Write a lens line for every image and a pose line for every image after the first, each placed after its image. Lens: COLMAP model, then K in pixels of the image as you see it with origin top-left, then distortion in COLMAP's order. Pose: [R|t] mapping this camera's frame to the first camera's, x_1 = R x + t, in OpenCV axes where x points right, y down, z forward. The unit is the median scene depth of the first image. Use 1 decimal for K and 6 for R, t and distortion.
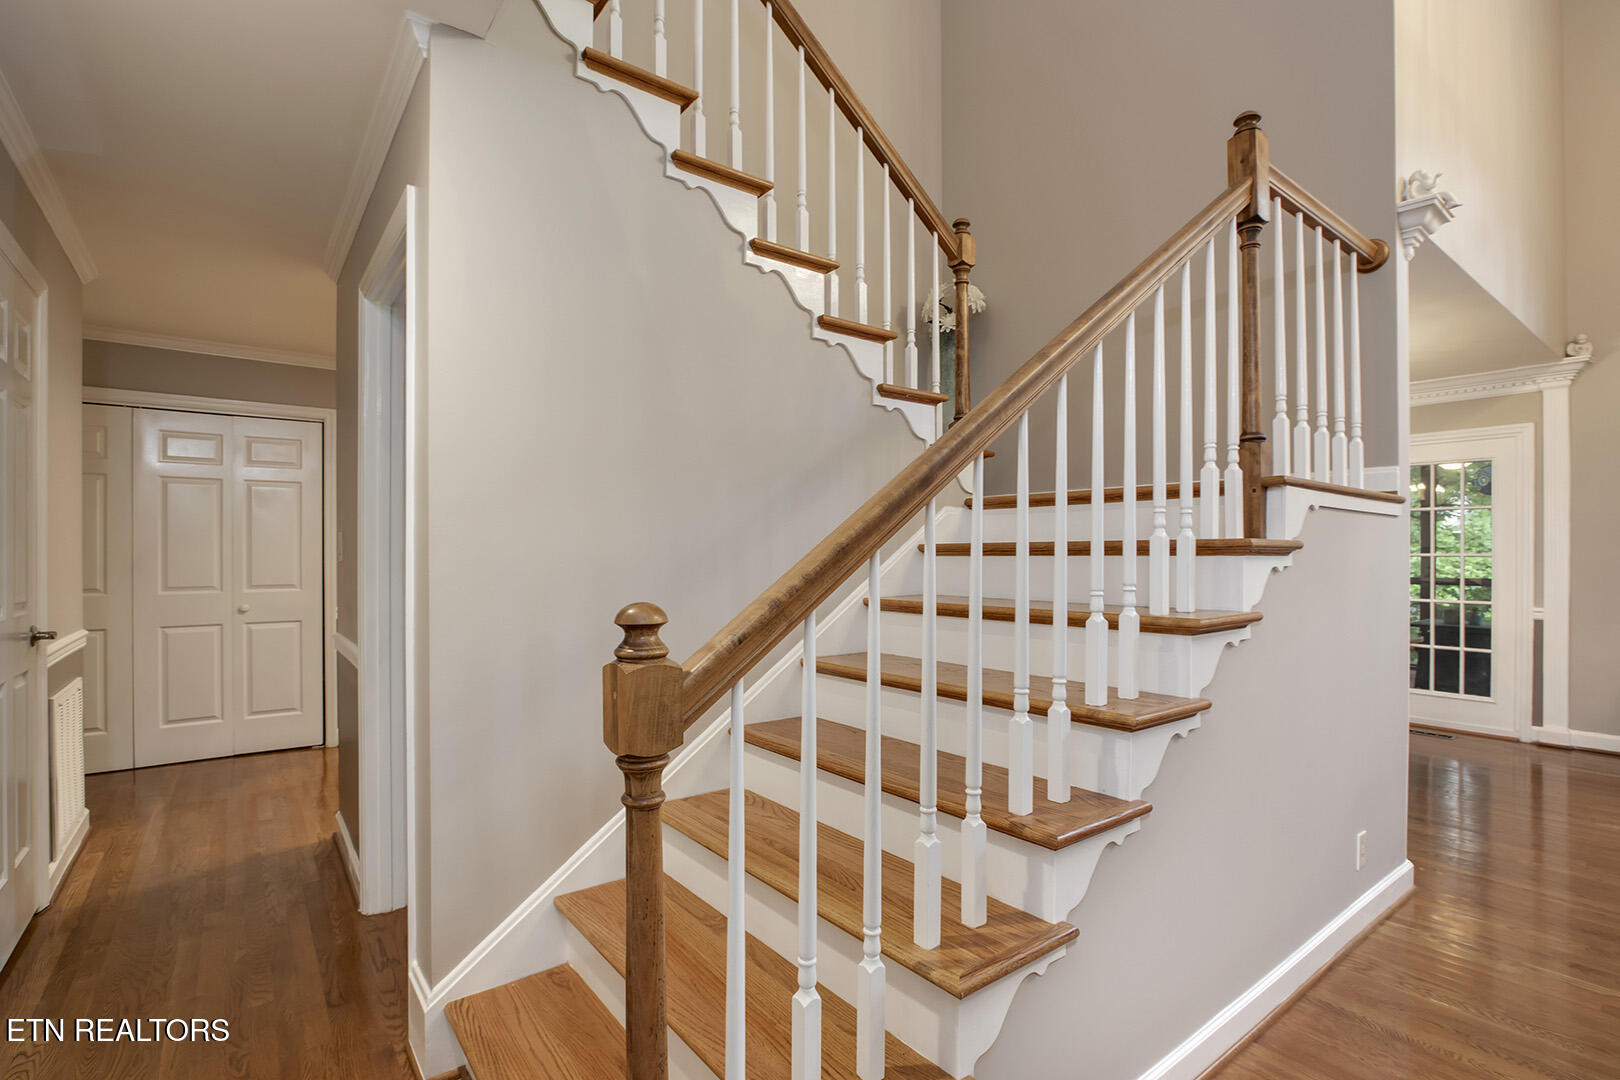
lens RADIAL K [[756.8, 0, 803.8], [0, 756.8, 552.1], [0, 0, 1]] dist [-0.024895, 0.005195]
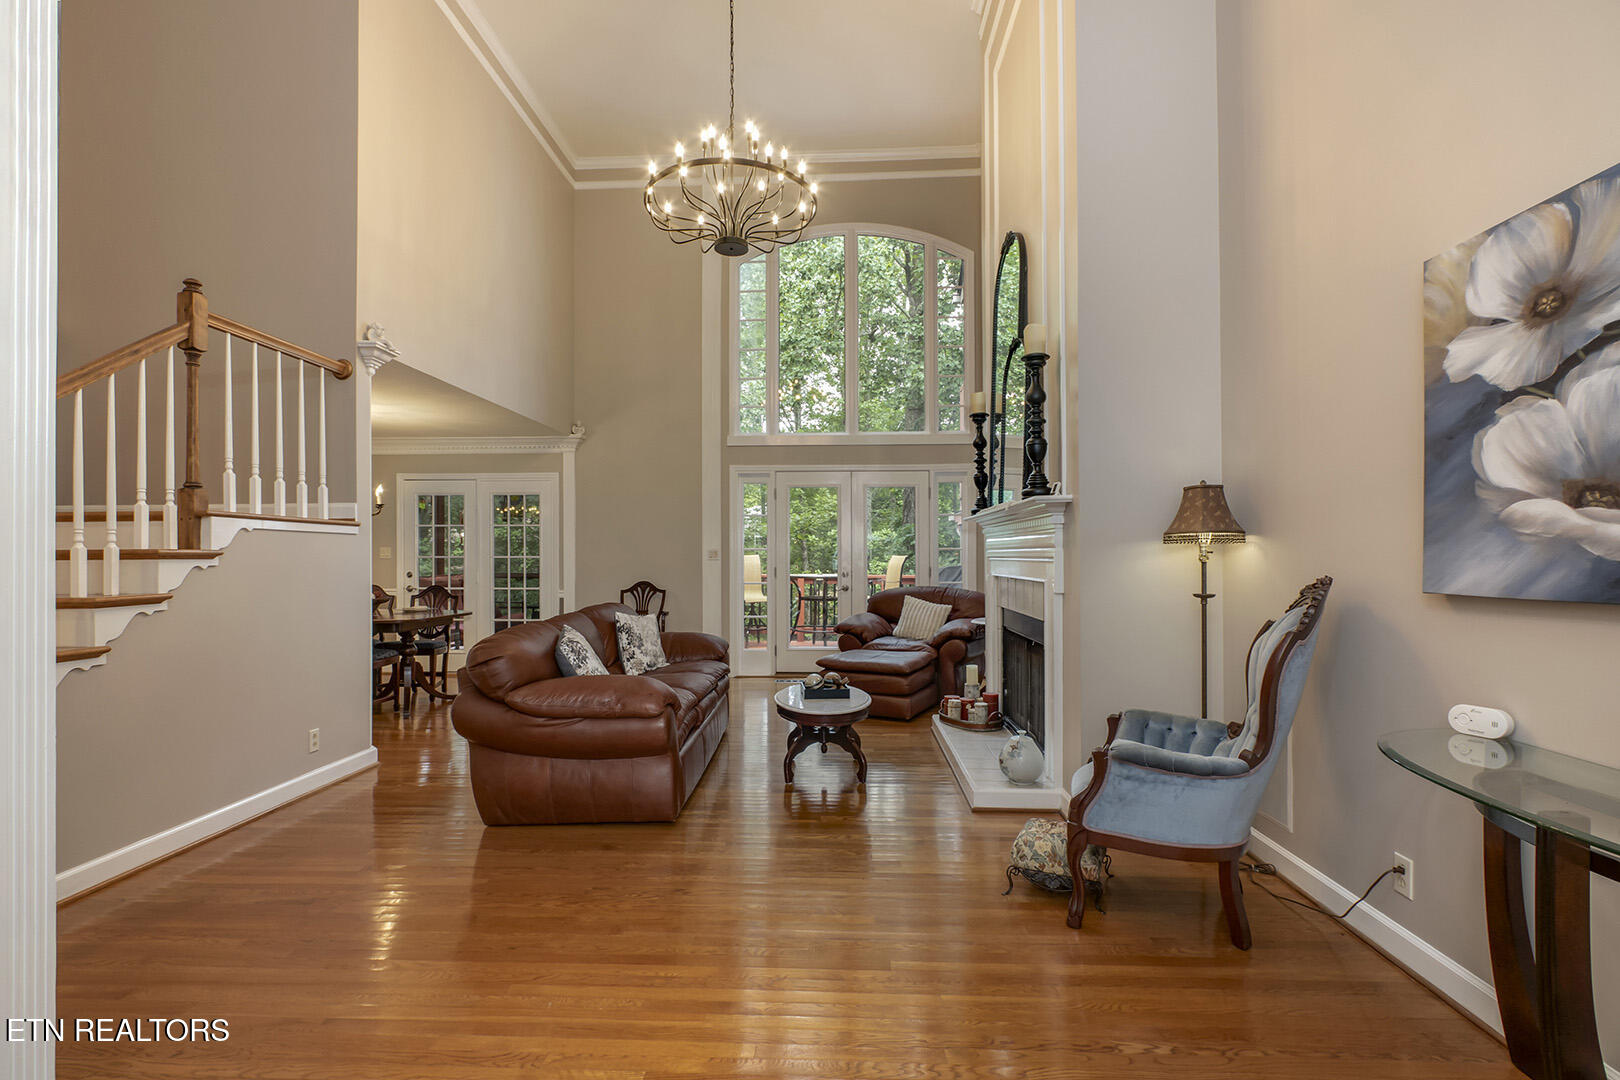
lens RADIAL K [[756.8, 0, 812.1], [0, 756.8, 551.2], [0, 0, 1]] dist [-0.024895, 0.005195]
pose [[0.639744, -0.002152, 0.768585, 0.207709], [0.007454, 0.999966, -0.003405, 0.002922], [-0.768552, 0.007907, 0.639738, -0.958261]]
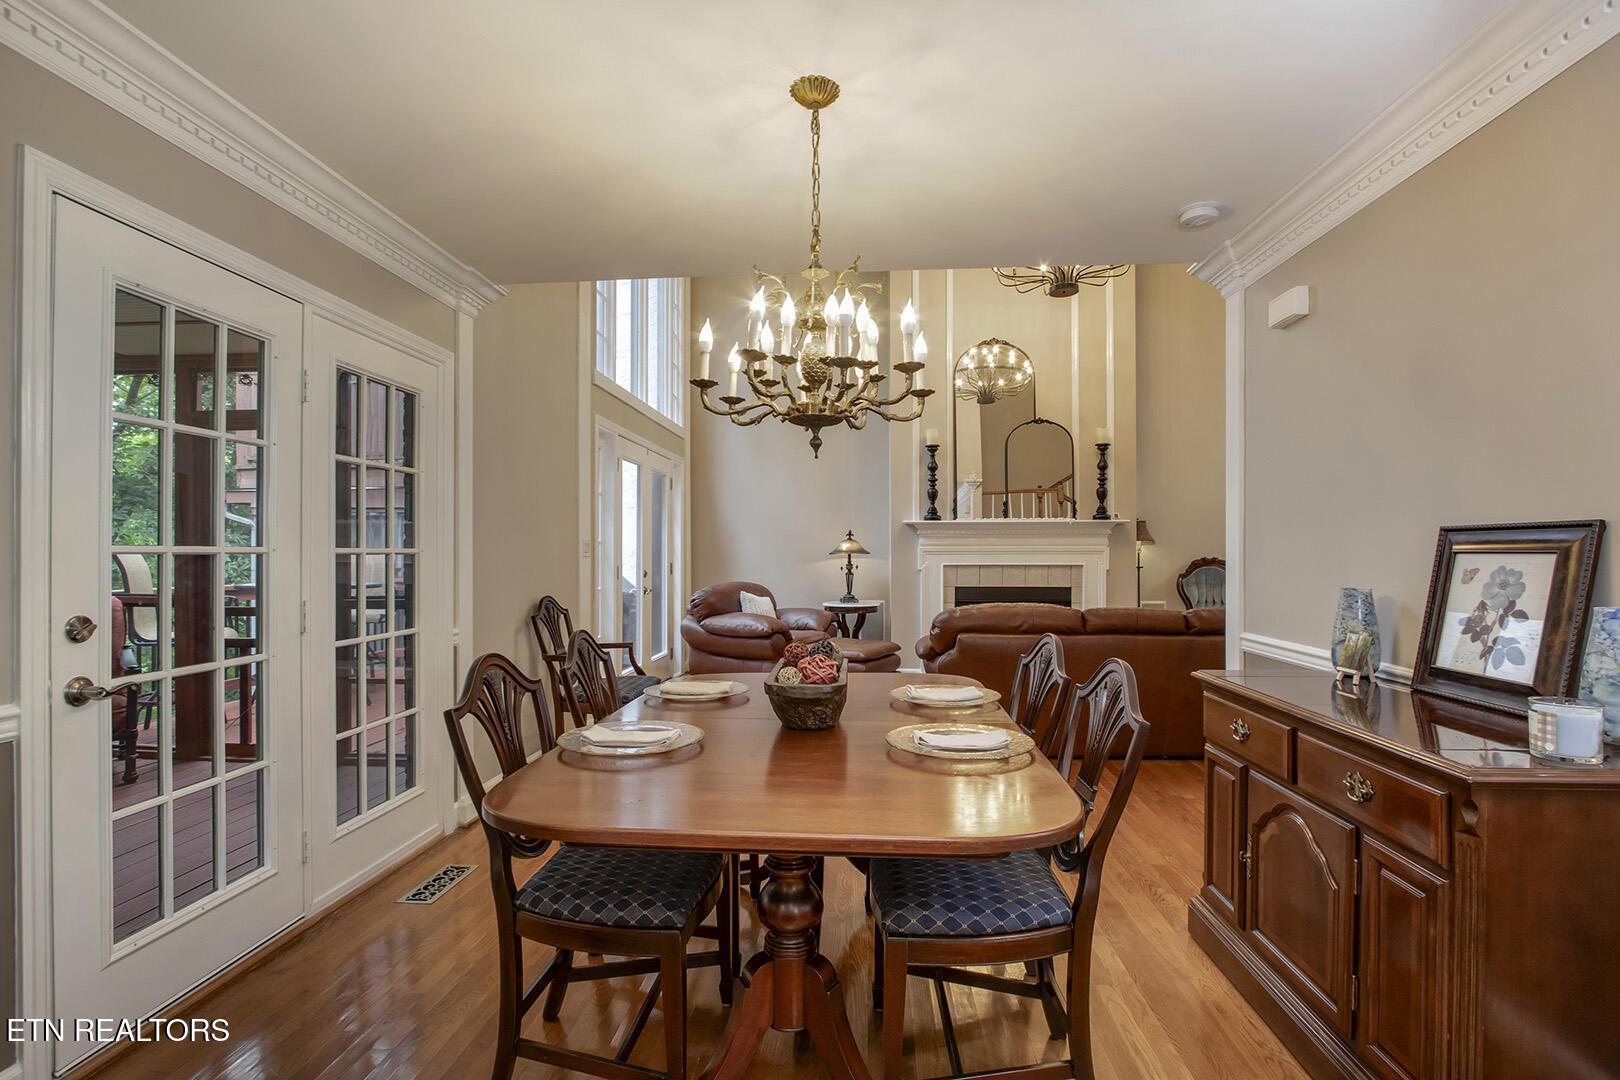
lens RADIAL K [[756.8, 0, 815.7], [0, 756.8, 549.5], [0, 0, 1]] dist [-0.024895, 0.005195]
pose [[-0.754201, 0.003453, 0.656635, 0.639534], [0.001731, 0.999993, -0.003270, 0.014821], [-0.656642, -0.001330, -0.754201, 2.783157]]
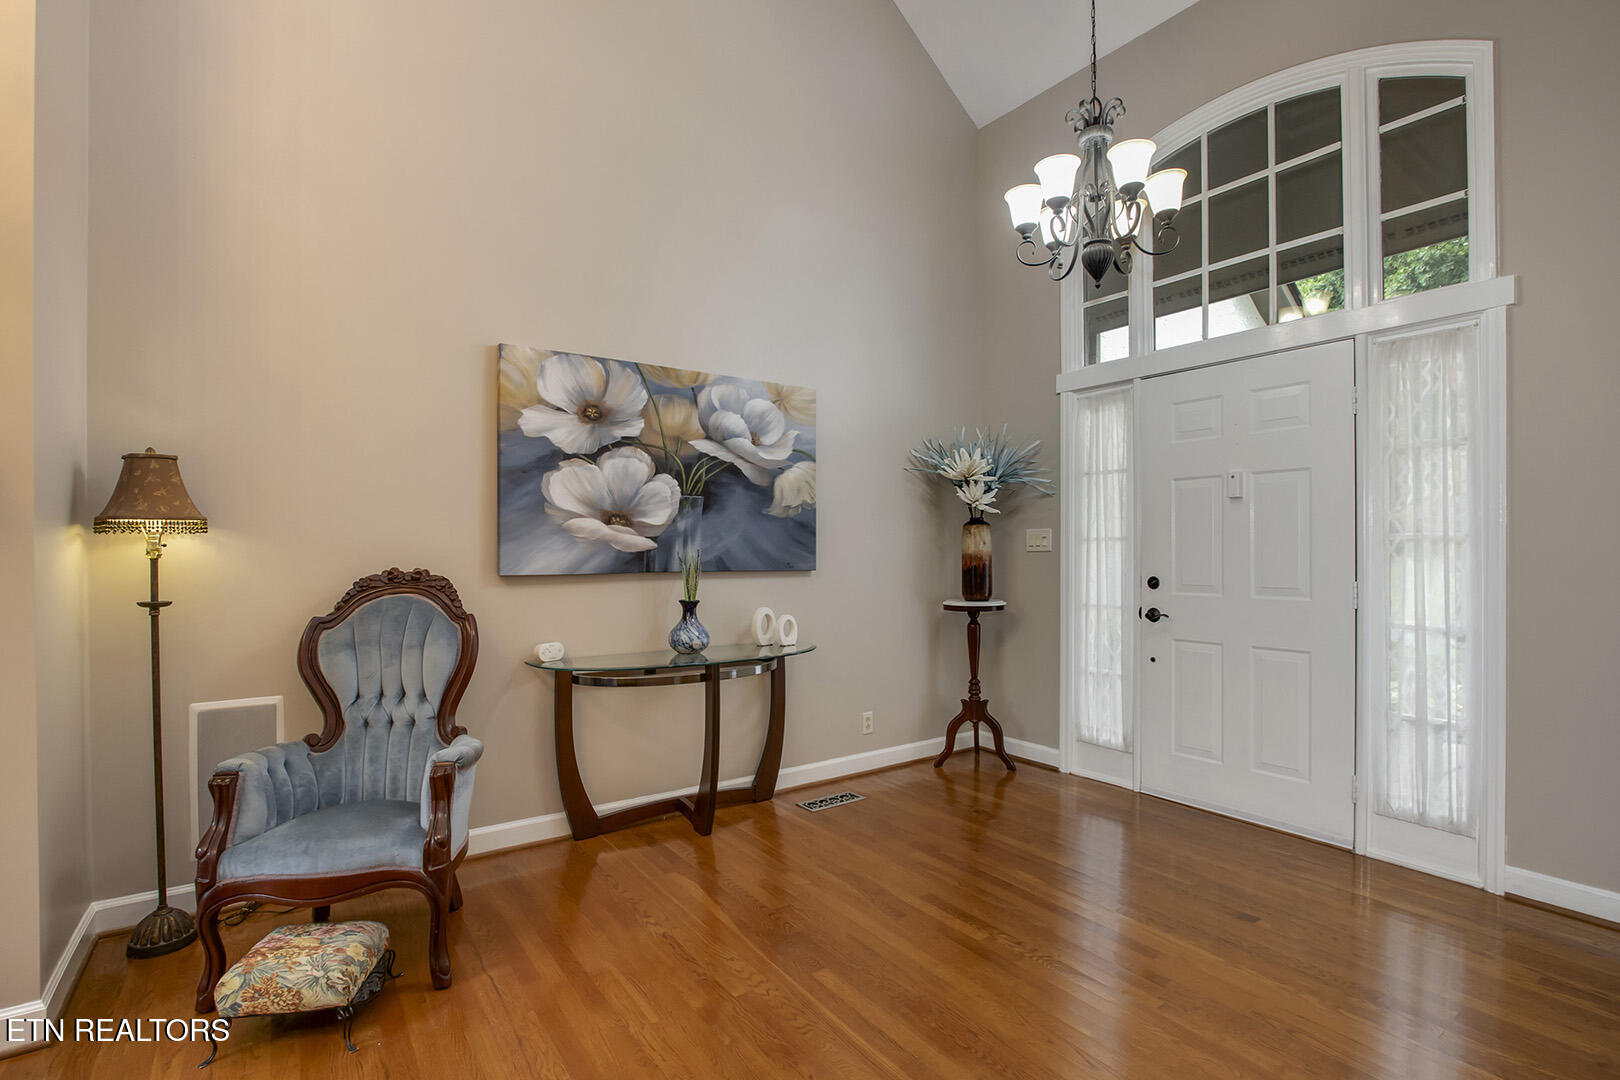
lens RADIAL K [[756.8, 0, 818.7], [0, 756.8, 560.1], [0, 0, 1]] dist [-0.024895, 0.005195]
pose [[-0.999354, 0.000421, 0.035942, 0.793060], [0.000789, 0.999947, 0.010233, 0.016228], [-0.035936, 0.010255, -0.999301, 0.353950]]
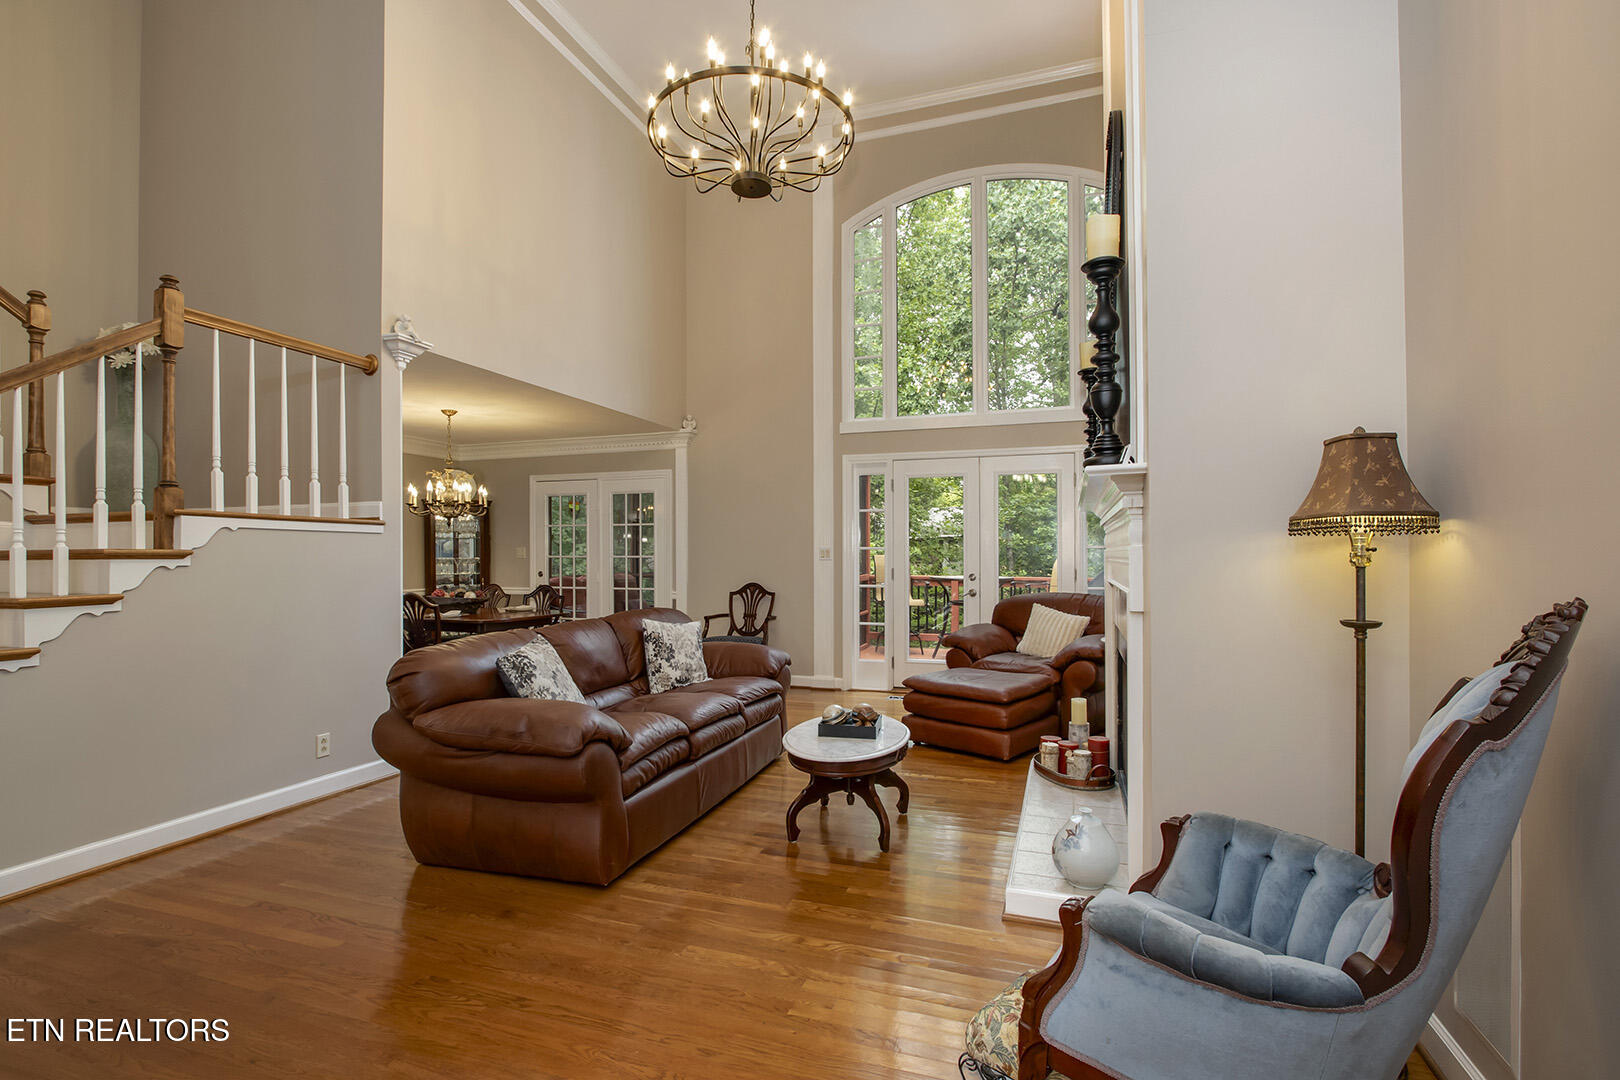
lens RADIAL K [[756.8, 0, 803.2], [0, 756.8, 550.3], [0, 0, 1]] dist [-0.024895, 0.005195]
pose [[0.832171, -0.003499, 0.554508, 0.785556], [0.008248, 0.999948, -0.006068, 0.006205], [-0.554458, 0.009623, 0.832156, -0.964828]]
